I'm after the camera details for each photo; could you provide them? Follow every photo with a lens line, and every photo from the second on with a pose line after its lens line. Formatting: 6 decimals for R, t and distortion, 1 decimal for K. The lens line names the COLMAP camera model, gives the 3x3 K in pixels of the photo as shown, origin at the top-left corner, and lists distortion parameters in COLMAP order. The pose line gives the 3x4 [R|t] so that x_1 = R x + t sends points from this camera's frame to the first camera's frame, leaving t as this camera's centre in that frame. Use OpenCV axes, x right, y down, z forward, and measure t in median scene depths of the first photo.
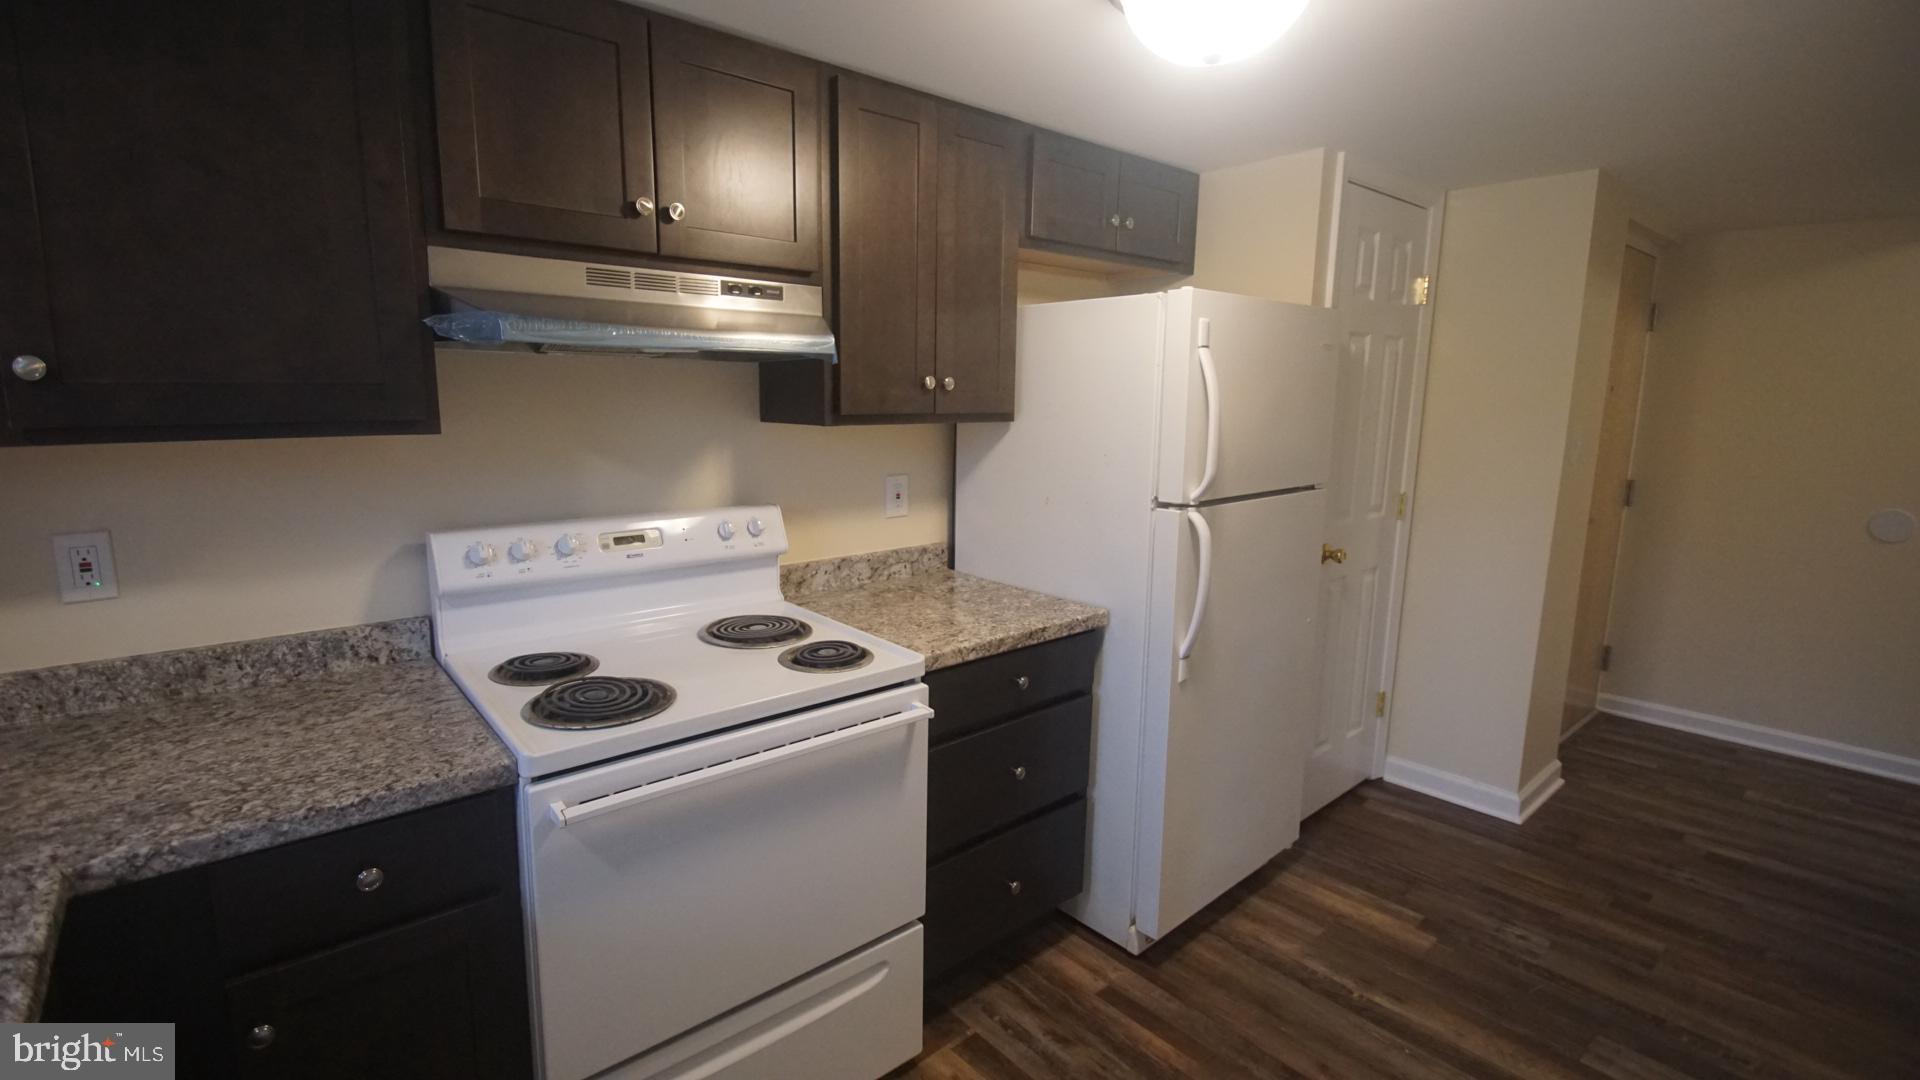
lens RADIAL K [[870.6, 0, 961.1], [0, 870.6, 520.8], [0, 0, 1]] dist [0.001042, -0.007671]
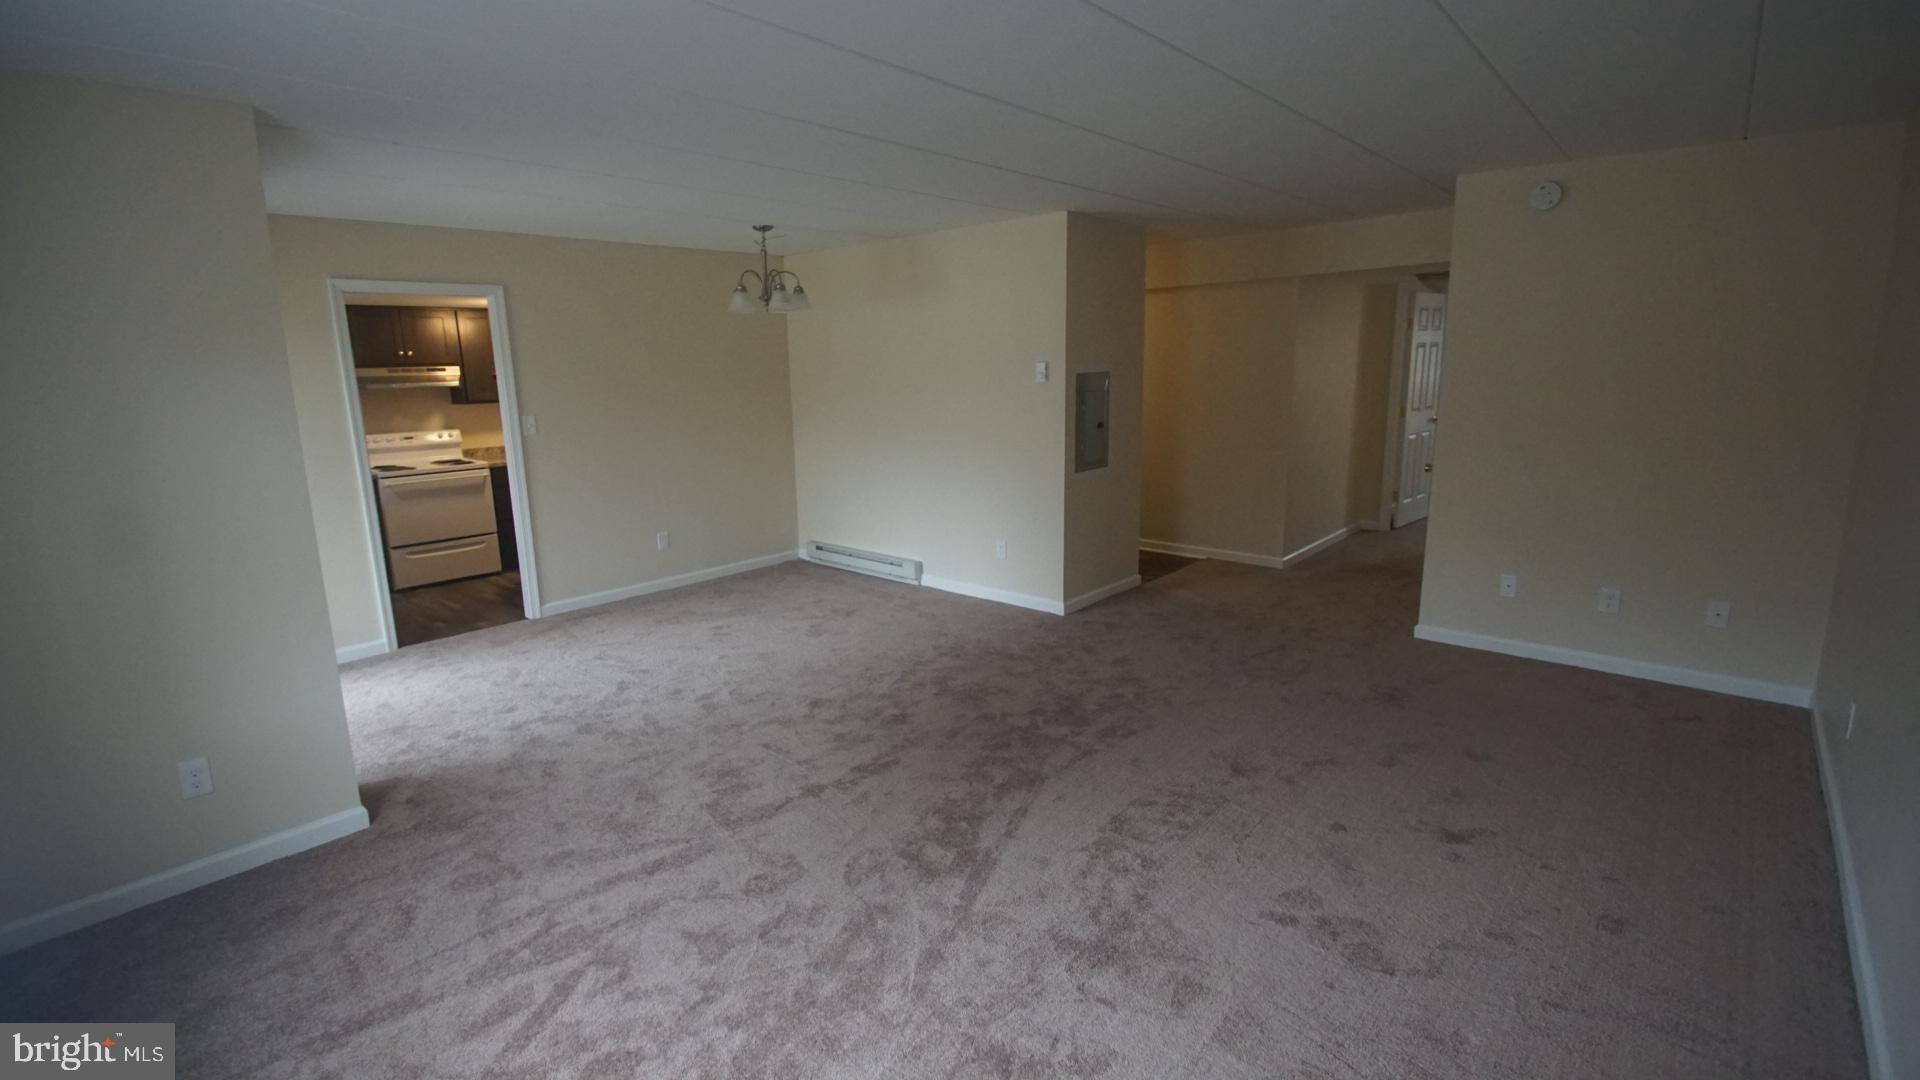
lens RADIAL K [[870.6, 0, 958.2], [0, 870.6, 532.2], [0, 0, 1]] dist [0.001042, -0.007671]
pose [[0.992442, -0.062674, 0.105507, 1.431610], [0.057233, 0.996908, 0.053834, 0.334686], [-0.108555, -0.047389, 0.992960, -2.764515]]
